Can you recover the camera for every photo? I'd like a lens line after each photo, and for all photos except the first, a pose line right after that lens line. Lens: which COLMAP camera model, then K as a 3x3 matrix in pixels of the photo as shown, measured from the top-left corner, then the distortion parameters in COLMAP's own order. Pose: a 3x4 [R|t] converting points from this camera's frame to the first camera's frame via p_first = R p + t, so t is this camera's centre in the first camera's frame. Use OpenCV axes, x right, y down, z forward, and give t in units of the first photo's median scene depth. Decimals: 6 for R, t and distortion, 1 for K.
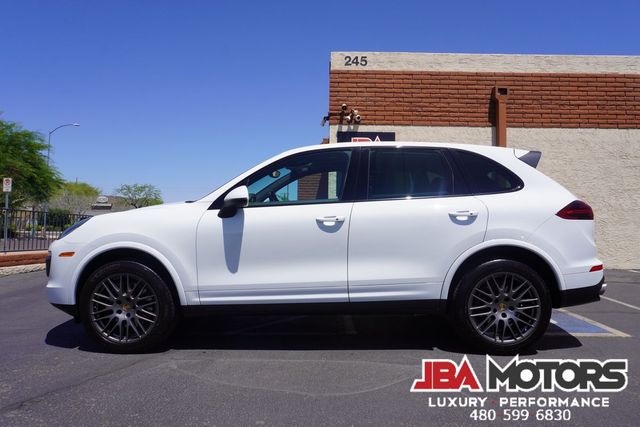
lens RADIAL K [[422.8, 0, 319.8], [0, 422.8, 211.9], [0, 0, 1]] dist [-0.039920, 0.018725]
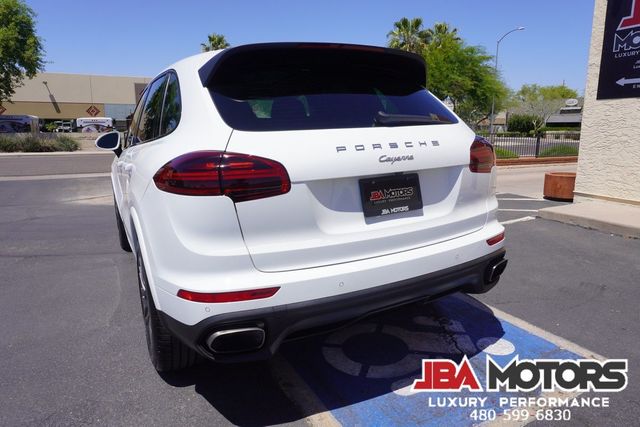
lens RADIAL K [[422.8, 0, 321.7], [0, 422.8, 210.1], [0, 0, 1]] dist [-0.039920, 0.018725]
pose [[0.489539, 0.143541, -0.860086, 0.397554], [0.050683, 0.980006, 0.192402, -0.016366], [0.870507, -0.137780, 0.472477, 0.317202]]
